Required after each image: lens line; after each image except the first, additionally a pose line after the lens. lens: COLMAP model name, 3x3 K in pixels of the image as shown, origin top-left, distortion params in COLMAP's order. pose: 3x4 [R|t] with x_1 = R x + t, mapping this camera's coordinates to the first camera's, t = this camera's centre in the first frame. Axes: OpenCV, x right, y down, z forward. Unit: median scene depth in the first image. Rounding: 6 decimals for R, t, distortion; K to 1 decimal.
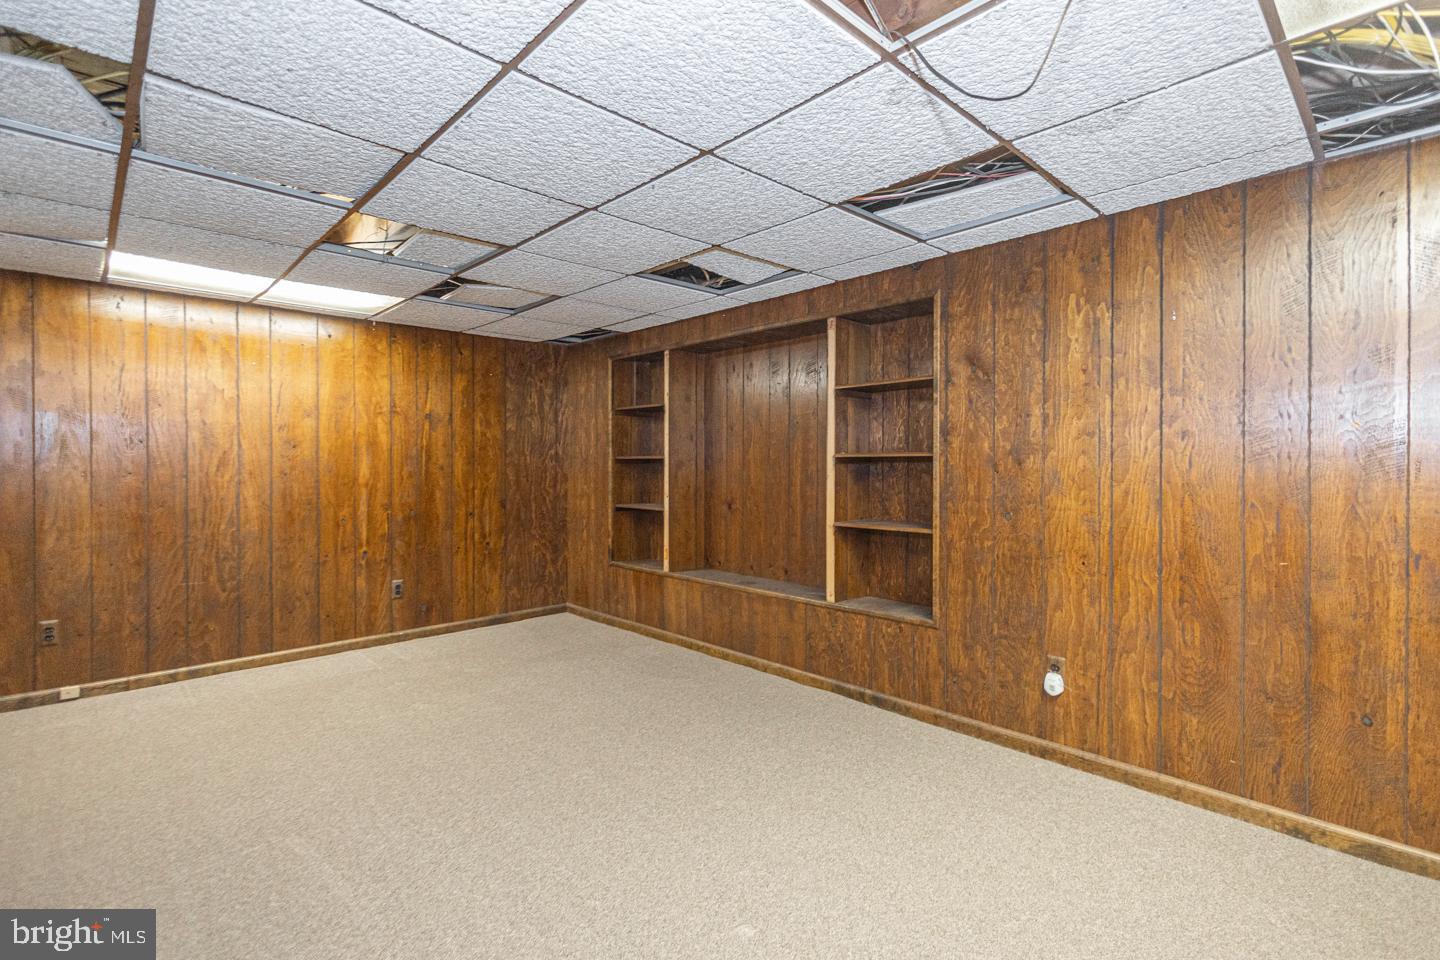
lens RADIAL K [[674.7, 0, 753.7], [0, 674.7, 472.4], [0, 0, 1]] dist [0.000446, -0.001211]
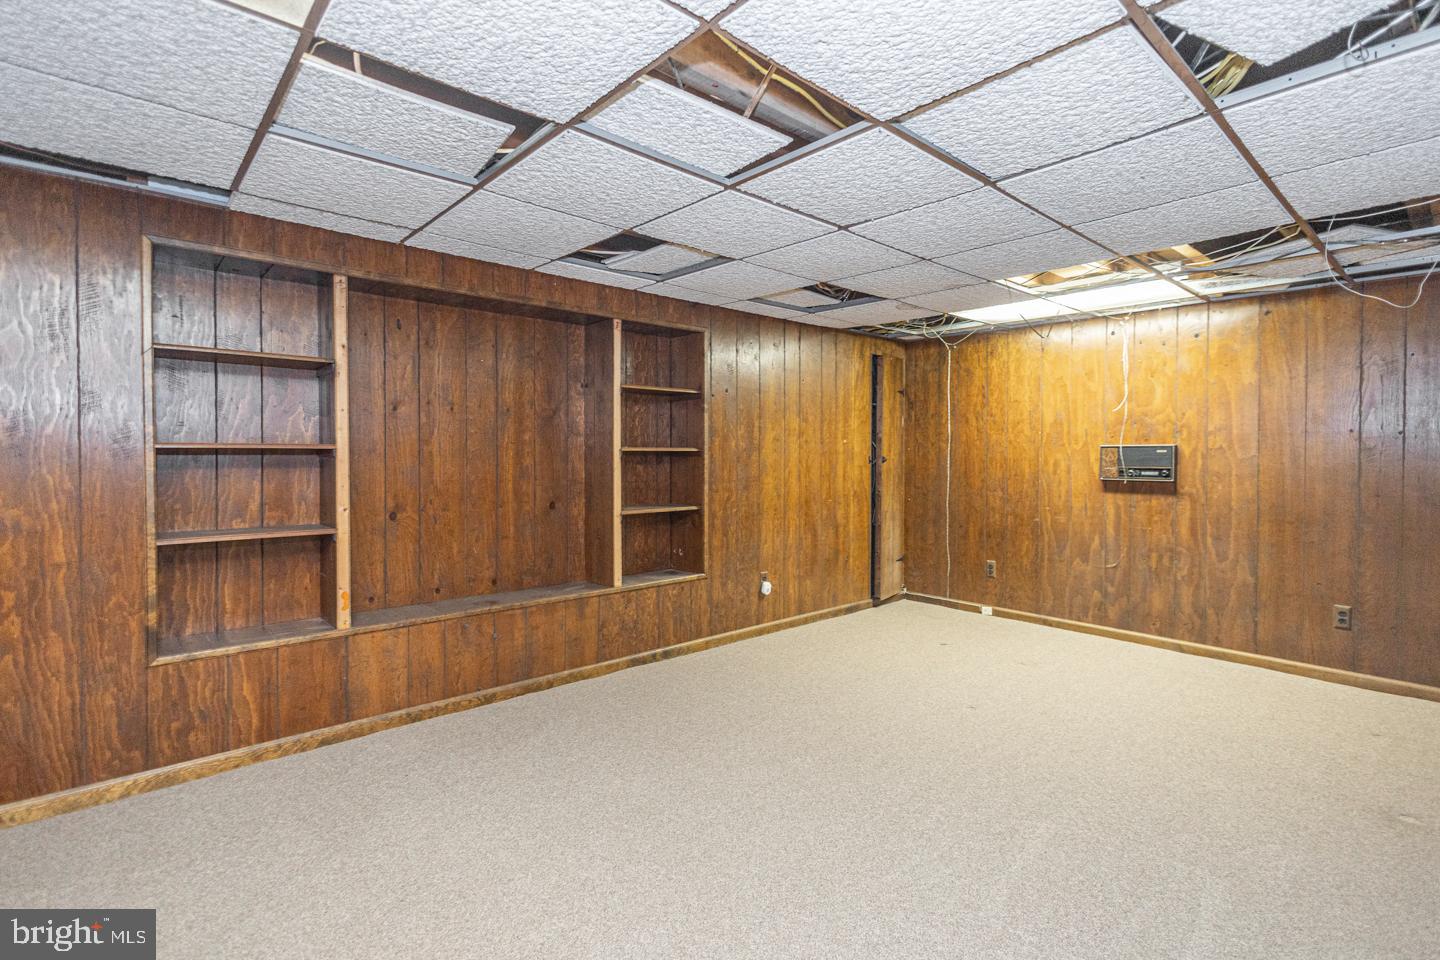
lens RADIAL K [[672.9, 0, 714.4], [0, 672.9, 466.8], [0, 0, 1]] dist [0.001139, -0.000439]
pose [[0.055071, -0.023378, 0.998209, -1.053458], [0.007233, 0.999709, 0.023014, -0.023301], [-0.998456, 0.005953, 0.055224, 0.890259]]
